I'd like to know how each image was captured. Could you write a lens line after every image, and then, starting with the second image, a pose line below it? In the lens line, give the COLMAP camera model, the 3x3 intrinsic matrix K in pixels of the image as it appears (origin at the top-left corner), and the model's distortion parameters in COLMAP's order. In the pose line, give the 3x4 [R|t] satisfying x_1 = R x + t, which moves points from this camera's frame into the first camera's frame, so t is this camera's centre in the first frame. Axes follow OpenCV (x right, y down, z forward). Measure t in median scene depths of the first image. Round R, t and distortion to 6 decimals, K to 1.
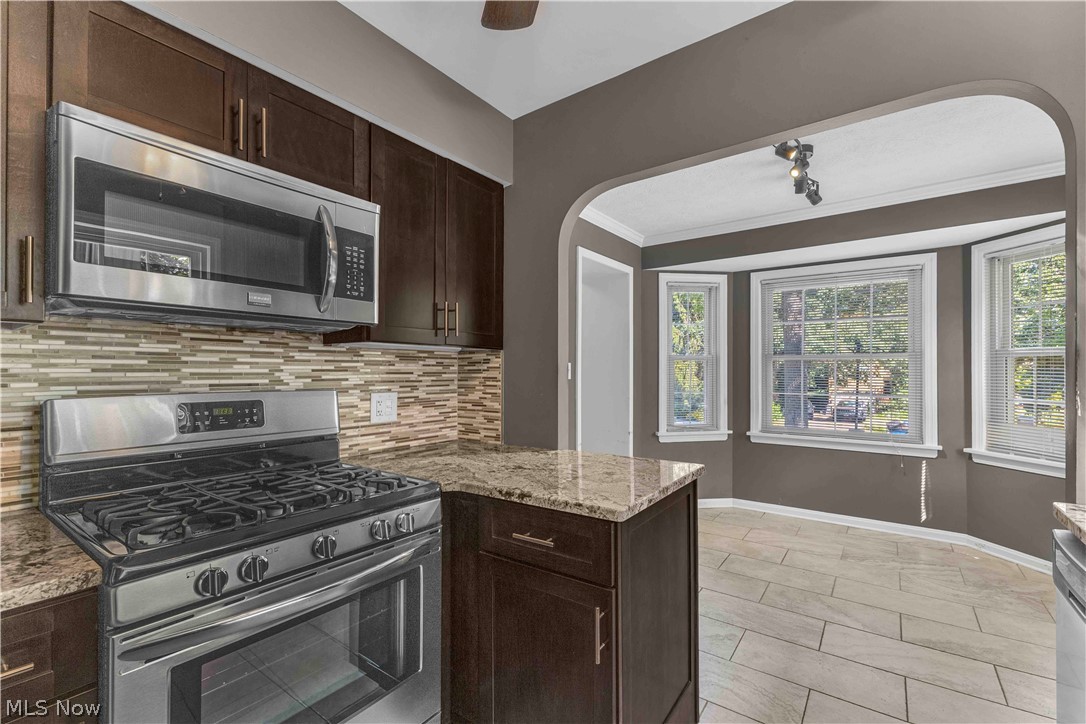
lens RADIAL K [[469.3, 0, 536.9], [0, 469.3, 371.7], [0, 0, 1]] dist [0.010865, -0.001123]
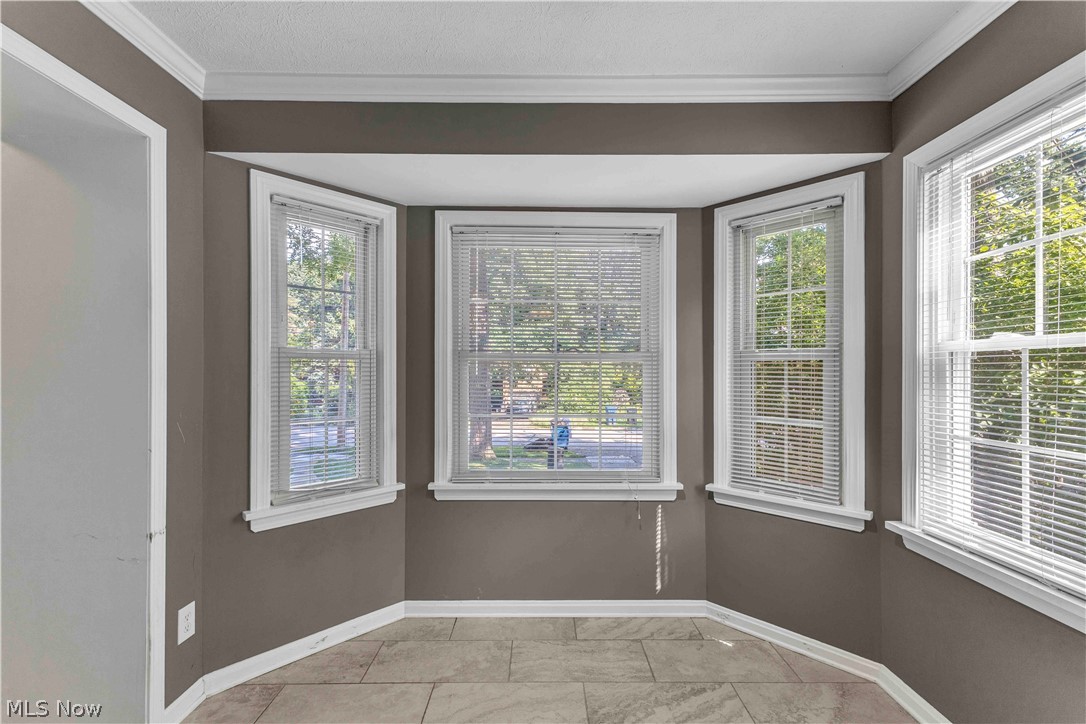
lens RADIAL K [[469.3, 0, 543.5], [0, 469.3, 372.4], [0, 0, 1]] dist [0.010865, -0.001123]
pose [[0.797372, 0.001428, 0.603486, 0.157521], [-0.000639, 0.999999, -0.001522, -0.006628], [-0.603487, 0.000828, 0.797372, 0.340355]]
